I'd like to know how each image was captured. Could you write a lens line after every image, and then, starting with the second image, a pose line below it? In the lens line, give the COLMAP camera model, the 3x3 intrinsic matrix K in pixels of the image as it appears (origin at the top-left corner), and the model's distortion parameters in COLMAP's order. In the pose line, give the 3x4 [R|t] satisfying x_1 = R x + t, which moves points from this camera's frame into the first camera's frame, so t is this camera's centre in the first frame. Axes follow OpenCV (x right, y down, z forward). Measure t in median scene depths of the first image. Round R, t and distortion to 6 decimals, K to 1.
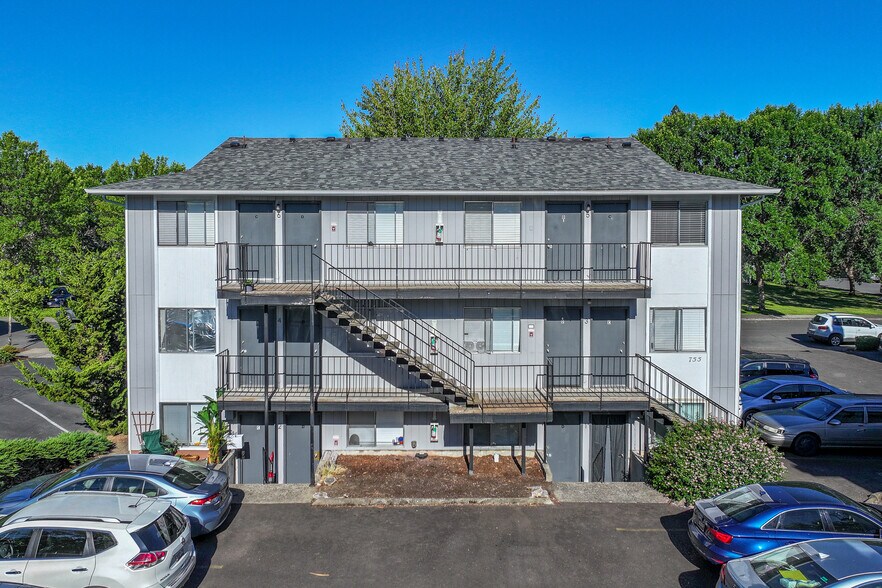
lens RADIAL K [[752.0, 0, 441.0], [0, 752.0, 294.0], [0, 0, 1]] dist [0.001407, 0.000054]
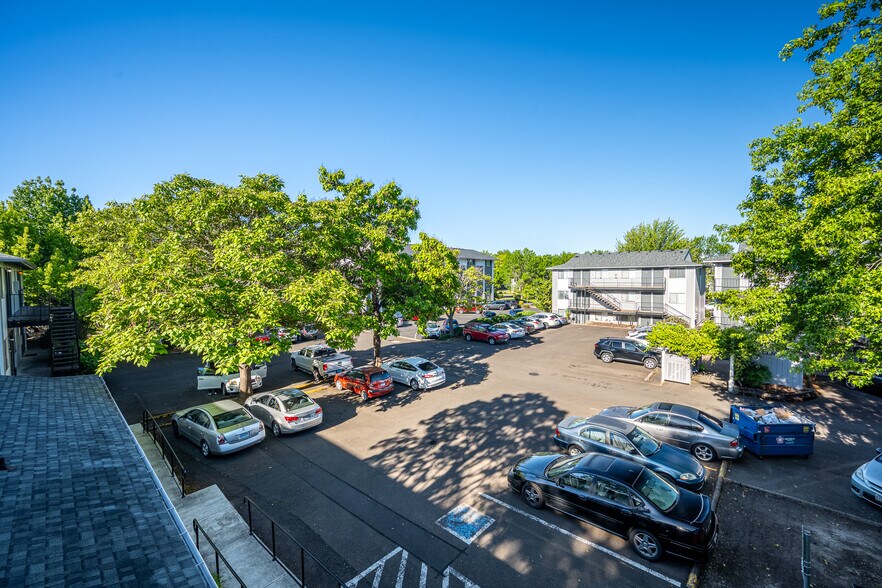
lens RADIAL K [[371.7, 0, 441.0], [0, 371.7, 294.0], [0, 0, 1]] dist [0.000272, 0.000007]
pose [[0.764611, 0.024688, -0.644019, 0.660012], [-0.026915, 0.999617, 0.006365, 0.050194], [0.643930, 0.012467, 0.764983, -1.482238]]
